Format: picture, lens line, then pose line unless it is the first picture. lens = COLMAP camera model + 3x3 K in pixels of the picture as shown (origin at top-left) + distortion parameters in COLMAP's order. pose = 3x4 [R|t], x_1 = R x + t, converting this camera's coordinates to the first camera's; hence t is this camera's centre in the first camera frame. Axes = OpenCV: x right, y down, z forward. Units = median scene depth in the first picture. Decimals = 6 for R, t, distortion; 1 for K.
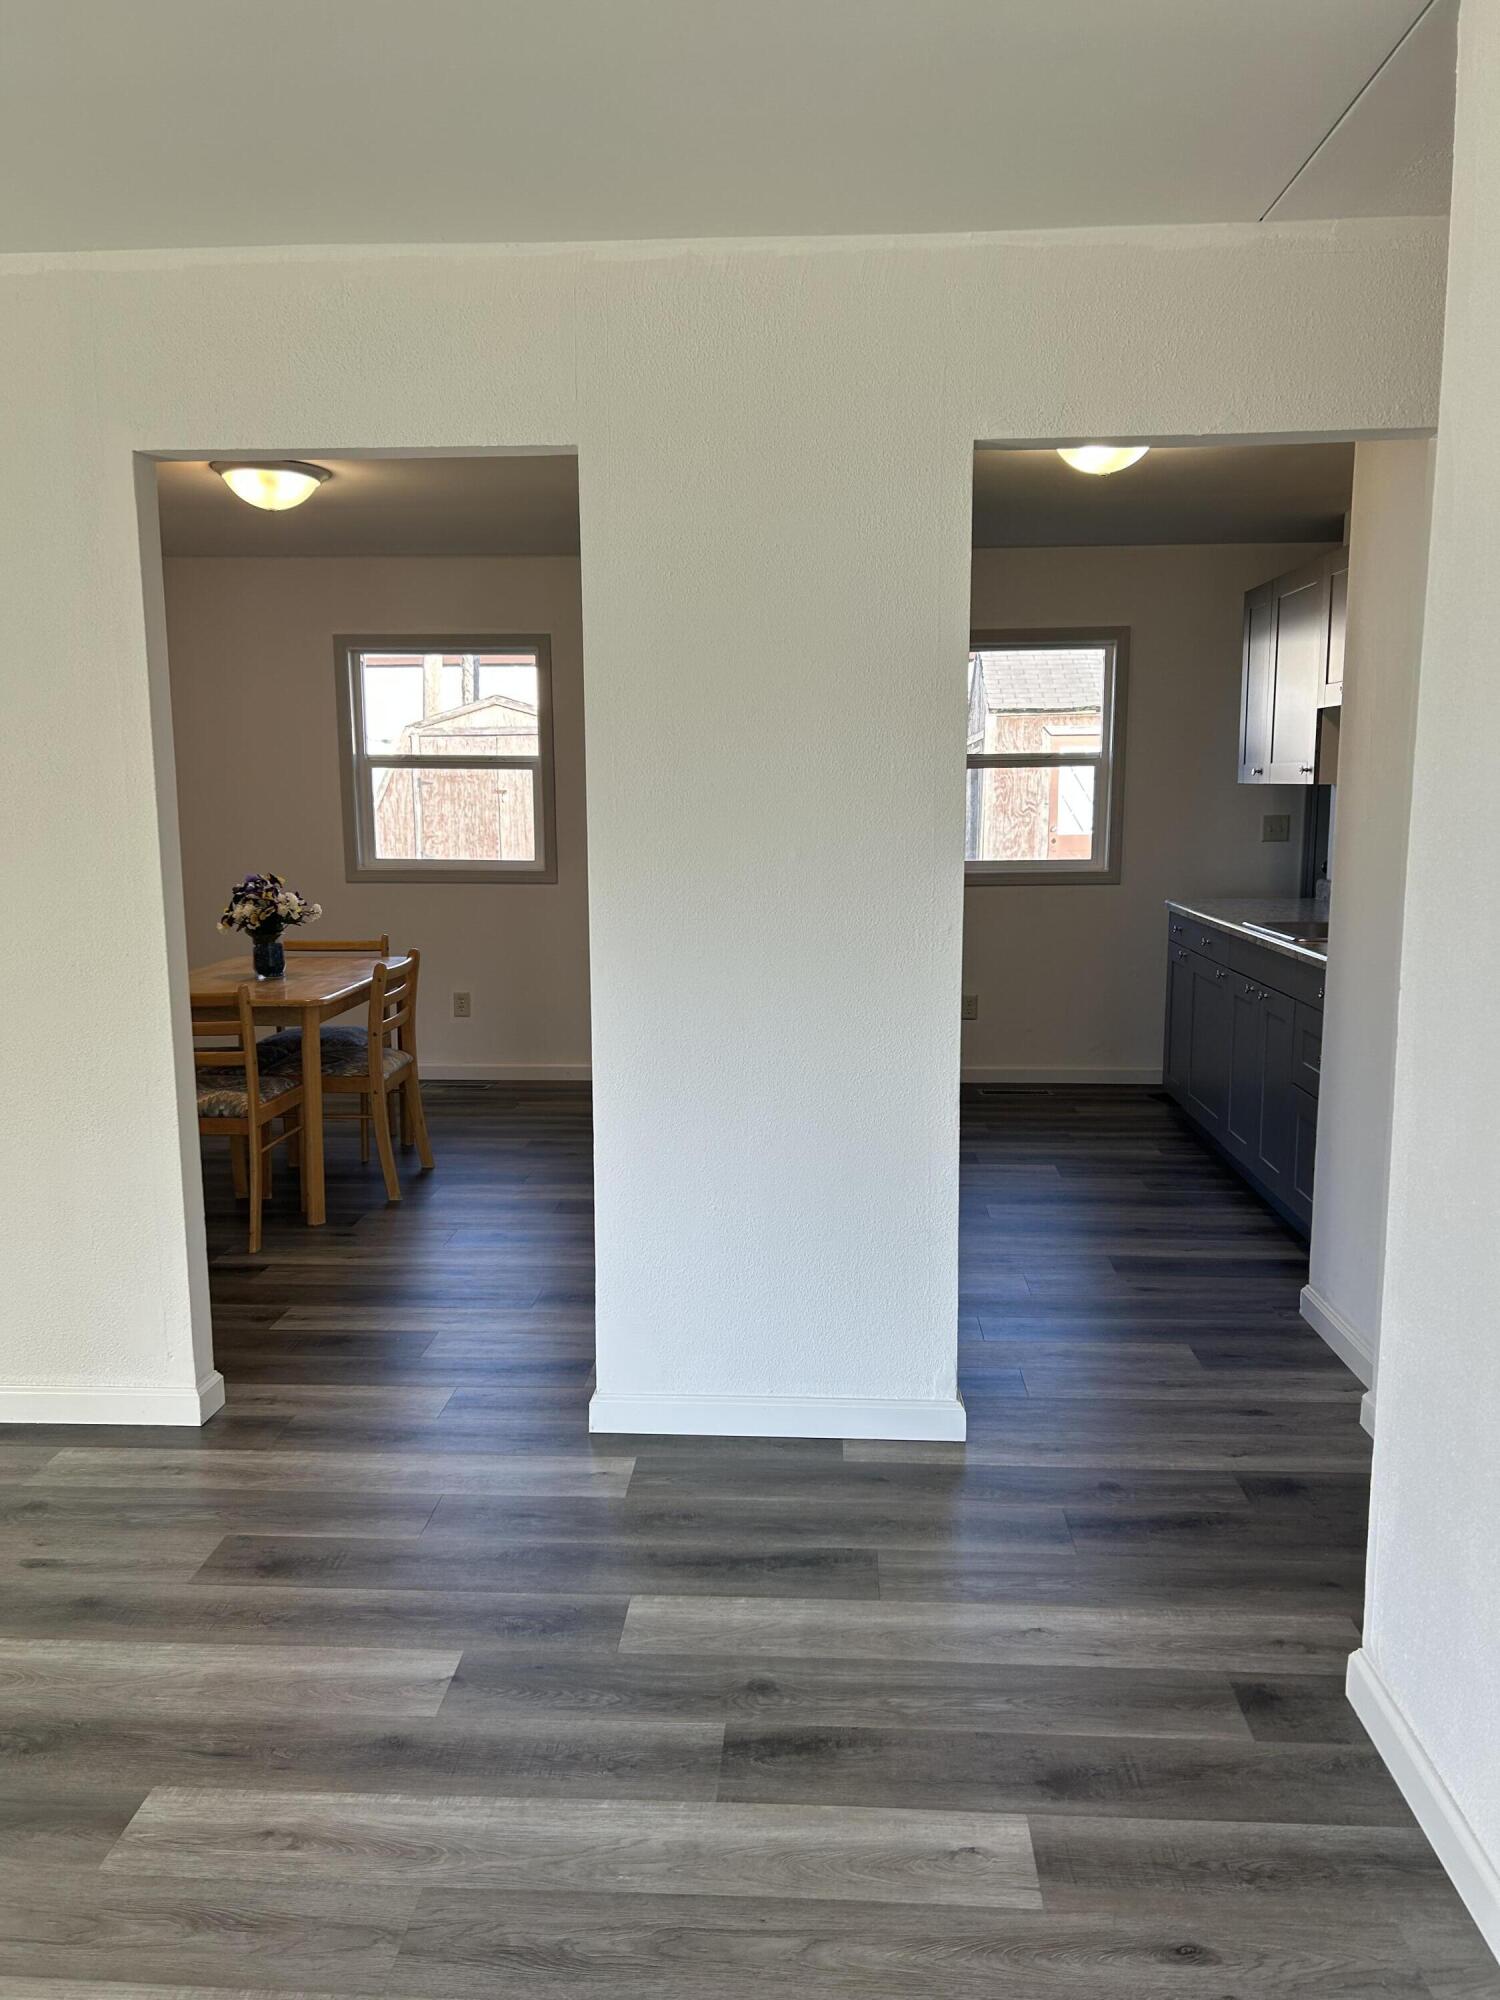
lens RADIAL K [[1512.0, 0, 756.7], [0, 1512.0, 1010.2], [0, 0, 1]] dist [0.071205, -0.007002]
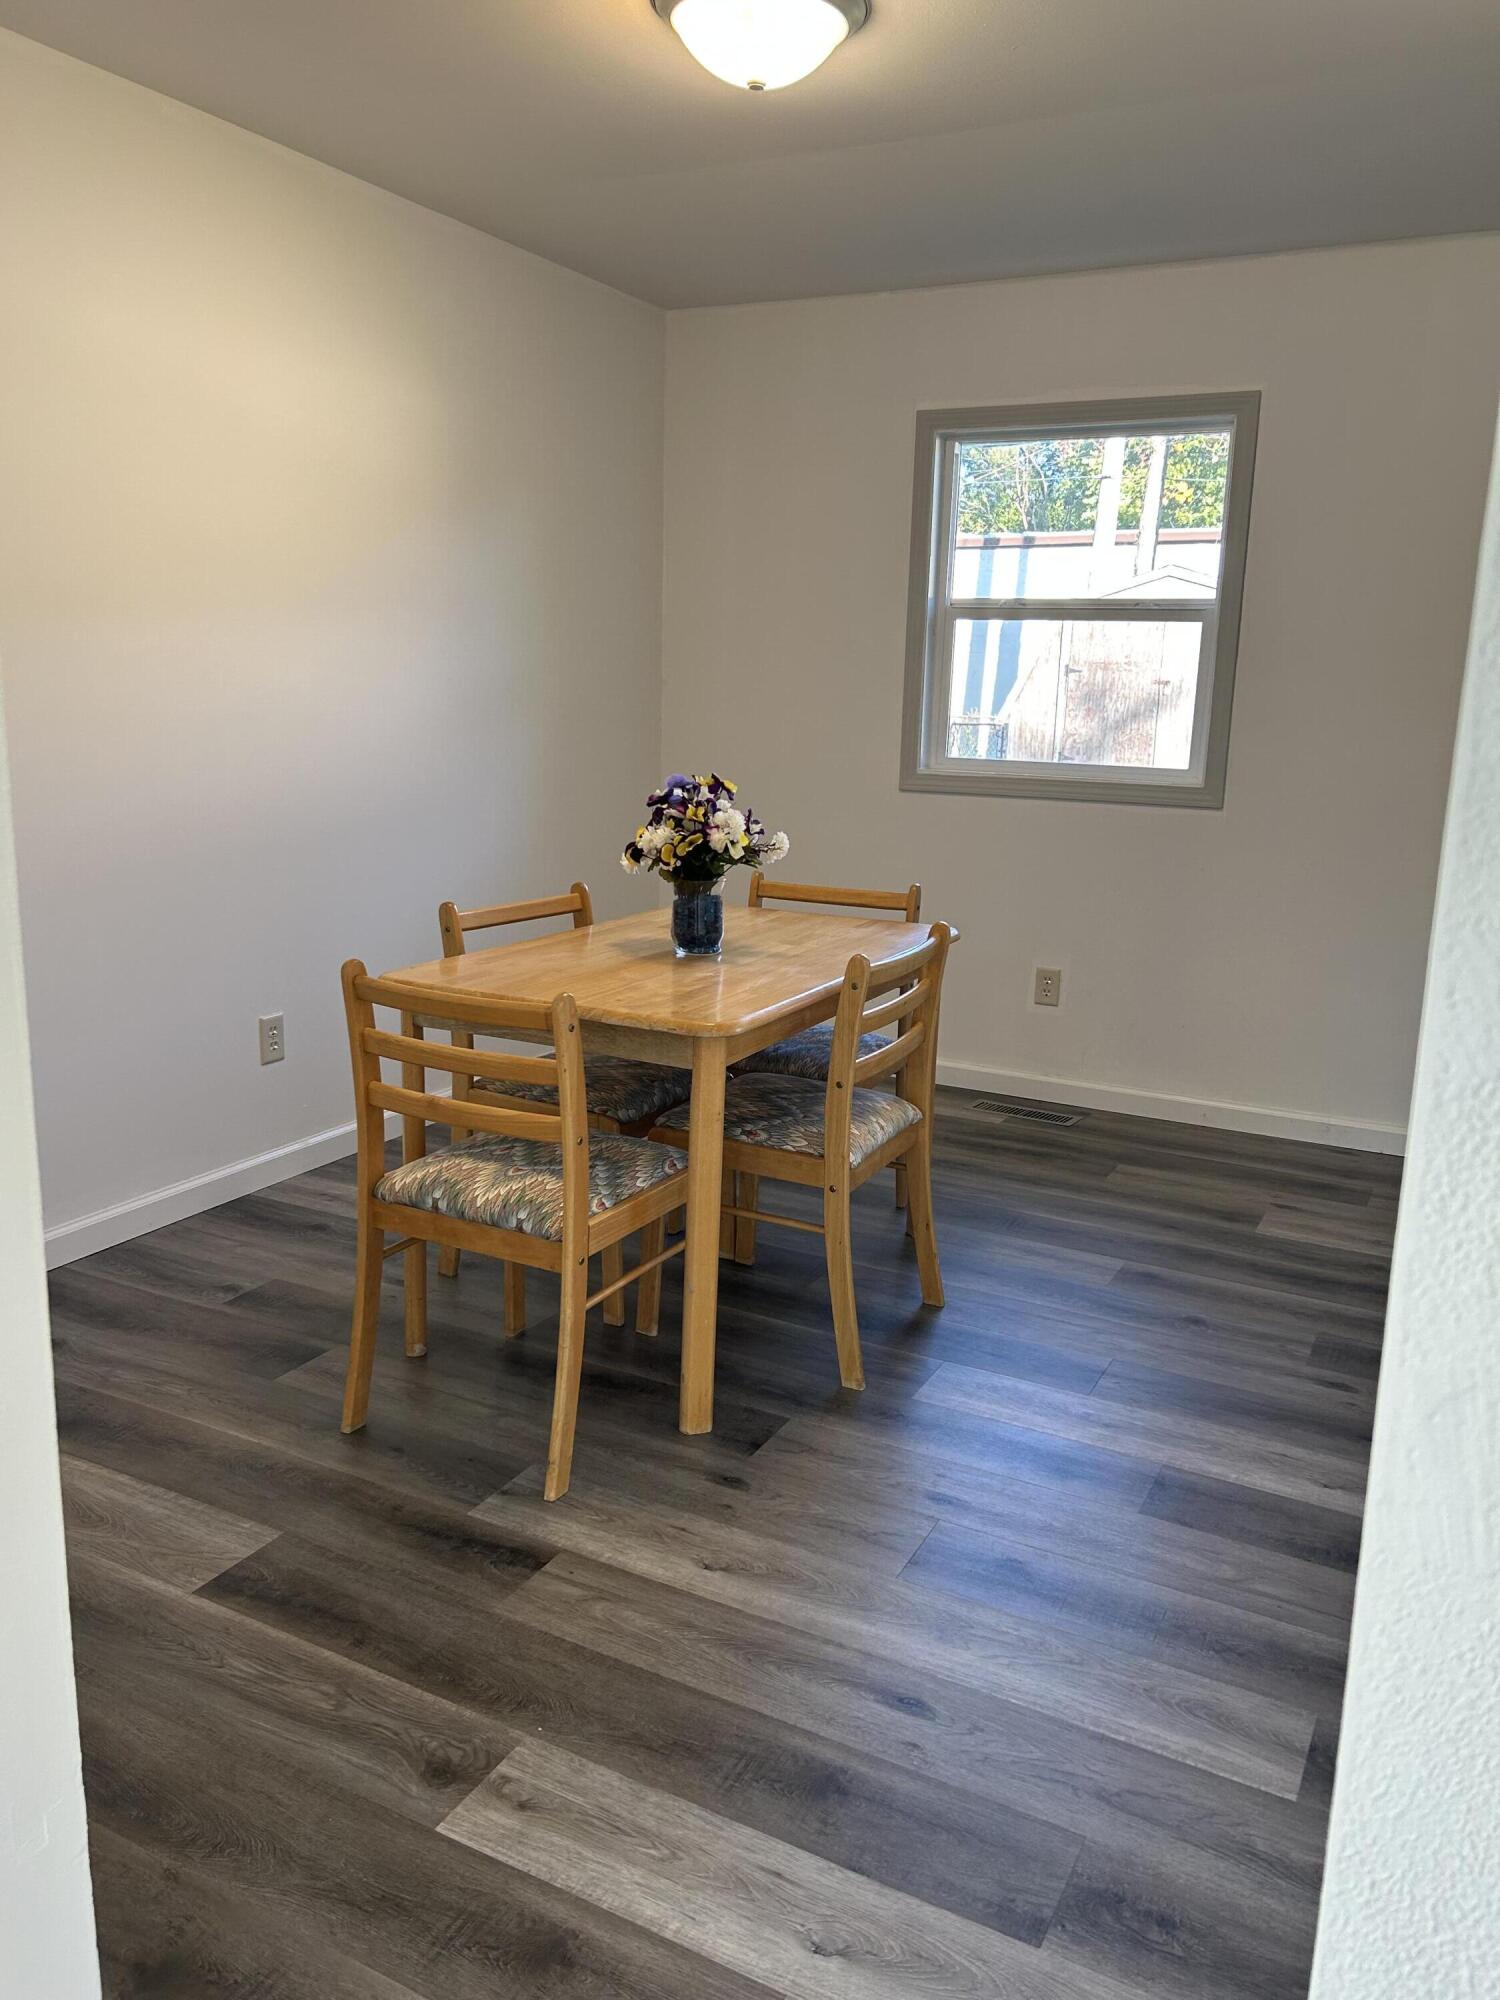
lens RADIAL K [[1512.0, 0, 756.7], [0, 1512.0, 1010.2], [0, 0, 1]] dist [0.071205, -0.007002]
pose [[0.909672, 0.109693, -0.400580, -0.063556], [-0.084617, 0.993211, 0.079821, -0.048606], [0.406617, -0.038715, 0.912778, 0.482187]]
